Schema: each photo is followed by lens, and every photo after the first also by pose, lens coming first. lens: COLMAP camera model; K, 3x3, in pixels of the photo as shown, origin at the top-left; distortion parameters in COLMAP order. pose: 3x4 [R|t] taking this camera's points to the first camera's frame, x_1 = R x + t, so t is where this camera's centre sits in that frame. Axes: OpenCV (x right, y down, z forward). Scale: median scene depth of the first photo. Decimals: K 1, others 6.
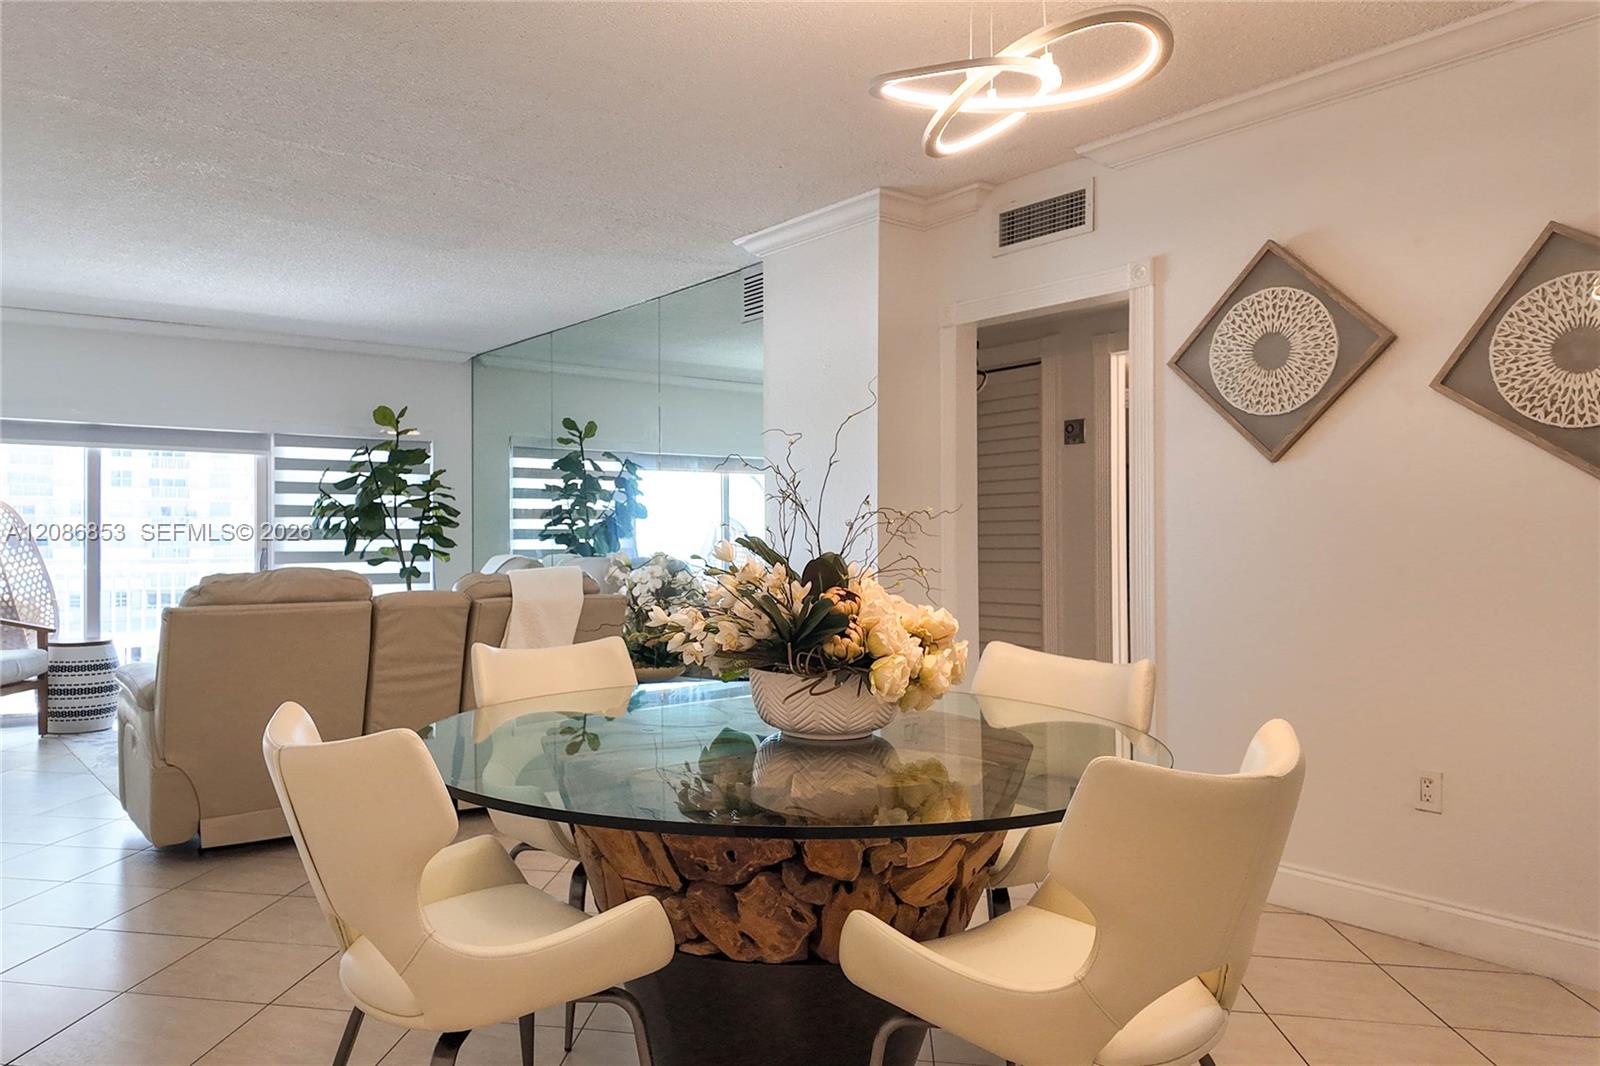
lens RADIAL K [[1122.5, 0, 672.9], [0, 1122.5, 525.2], [0, 0, 1]] dist [0.100786, -0.077962]
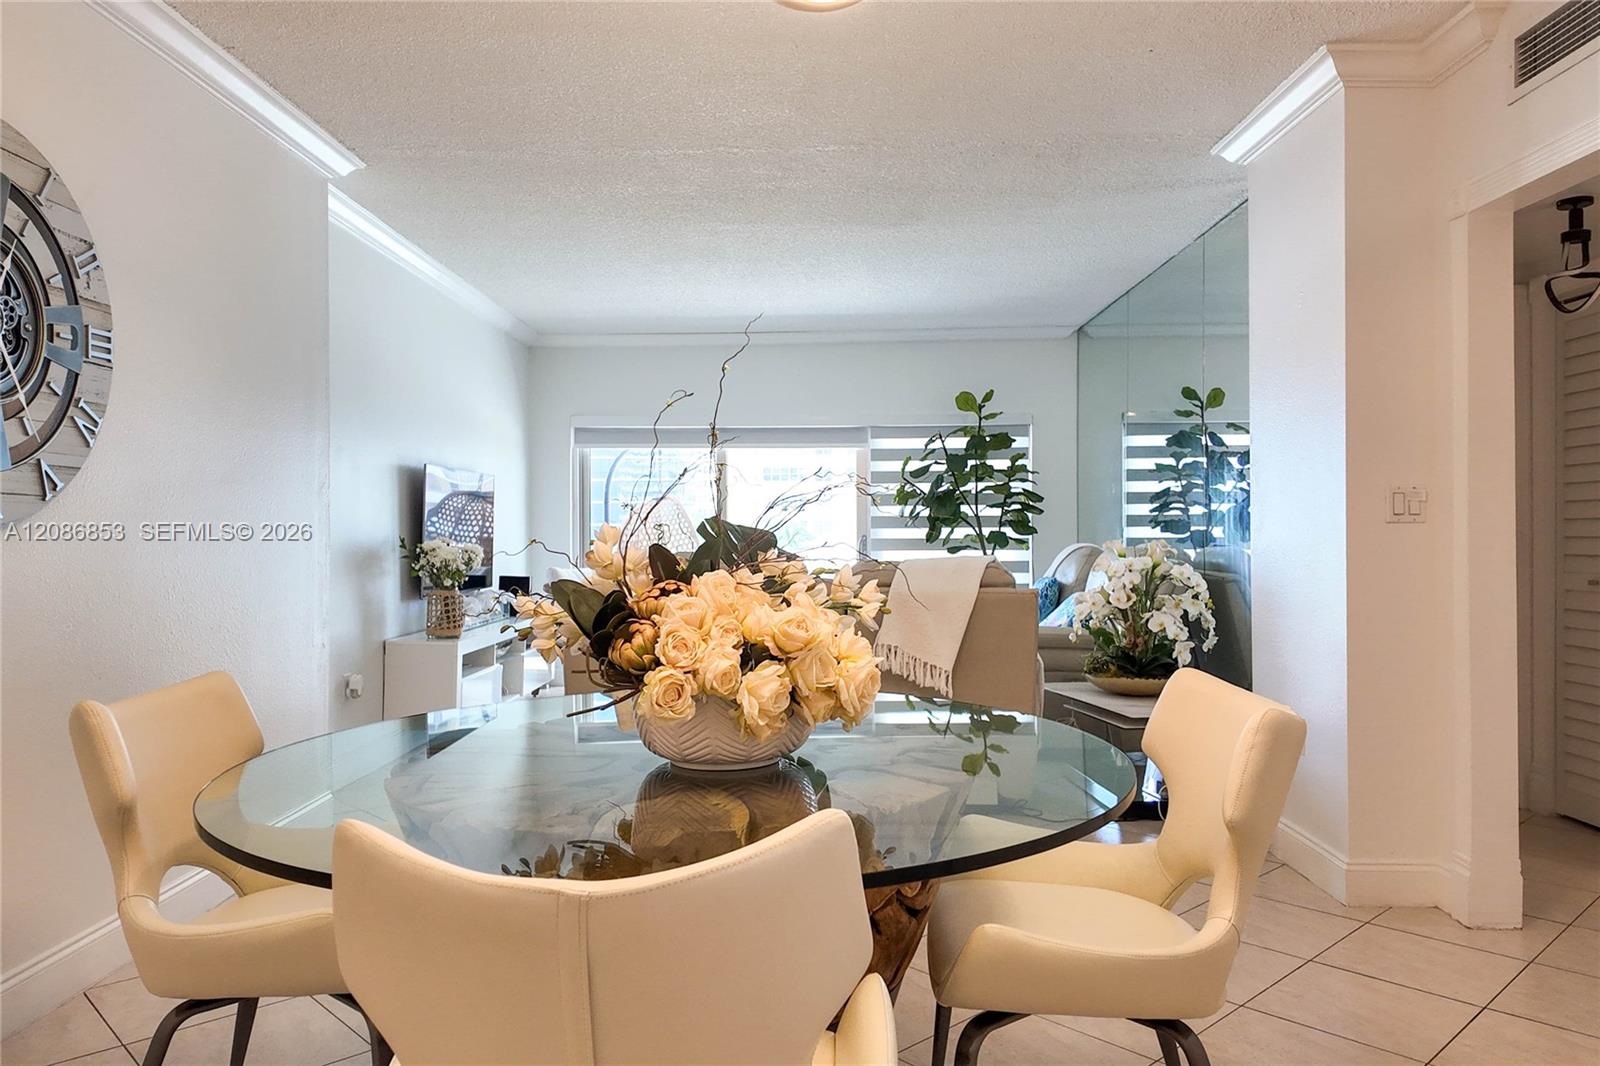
lens RADIAL K [[1117.9, 0, 716.4], [0, 1117.9, 532.5], [0, 0, 1]] dist [0.072457, -0.073183]
pose [[0.789503, 0.000404, -0.613746, 0.171233], [0.010069, 0.999857, 0.013610, 0.001947], [0.613664, -0.016925, 0.789386, 0.093881]]
